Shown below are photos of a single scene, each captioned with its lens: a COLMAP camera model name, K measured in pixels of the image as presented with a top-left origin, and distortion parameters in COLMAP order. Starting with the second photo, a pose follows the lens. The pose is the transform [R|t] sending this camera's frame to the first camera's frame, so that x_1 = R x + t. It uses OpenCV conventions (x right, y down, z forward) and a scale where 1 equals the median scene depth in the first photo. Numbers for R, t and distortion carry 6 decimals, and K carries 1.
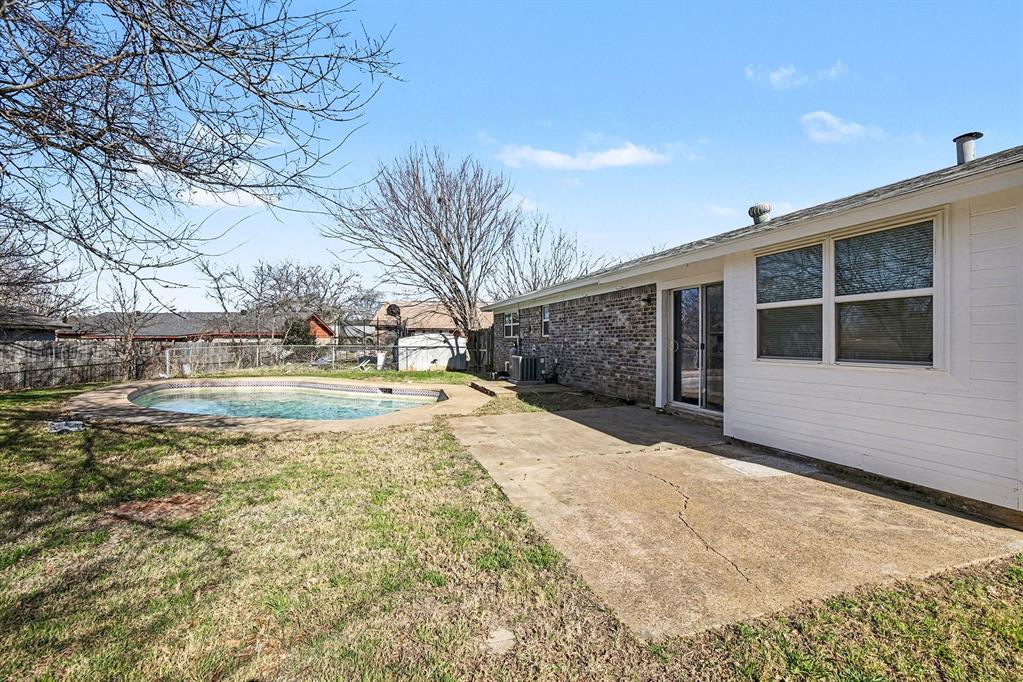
lens RADIAL K [[464.6, 0, 519.4], [0, 464.6, 339.9], [0, 0, 1]] dist [-0.000178, 0.000299]
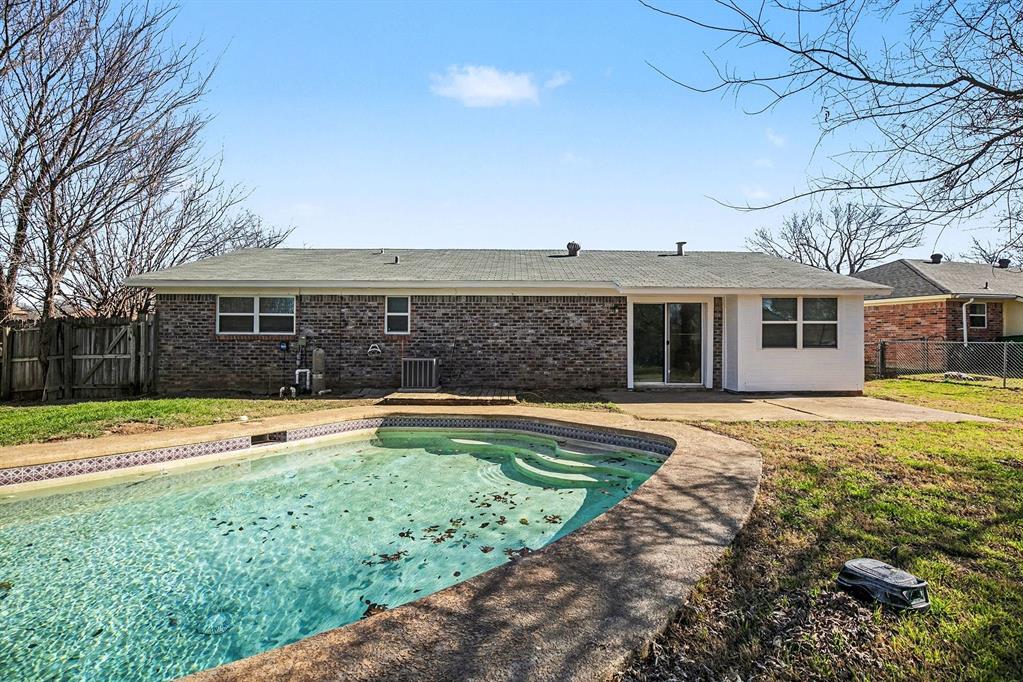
lens RADIAL K [[464.6, 0, 508.1], [0, 464.6, 334.8], [0, 0, 1]] dist [-0.000178, 0.000299]
pose [[0.295885, 0.004365, 0.955214, -0.833421], [-0.002481, 0.999990, -0.003801, -0.003981], [-0.955220, -0.001245, 0.295892, 0.711318]]
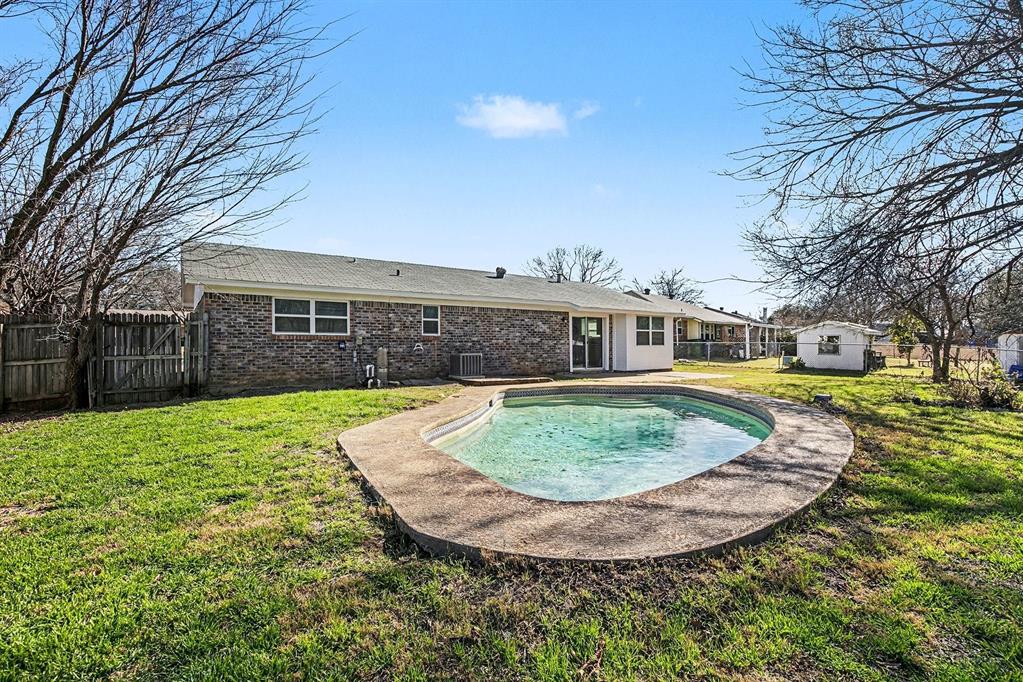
lens RADIAL K [[464.6, 0, 509.4], [0, 464.6, 345.4], [0, 0, 1]] dist [-0.000178, 0.000299]
pose [[-0.284218, -0.008828, 0.958719, -1.217458], [-0.003680, 0.999960, 0.008116, 0.007255], [-0.958753, -0.001221, -0.284239, 1.402619]]
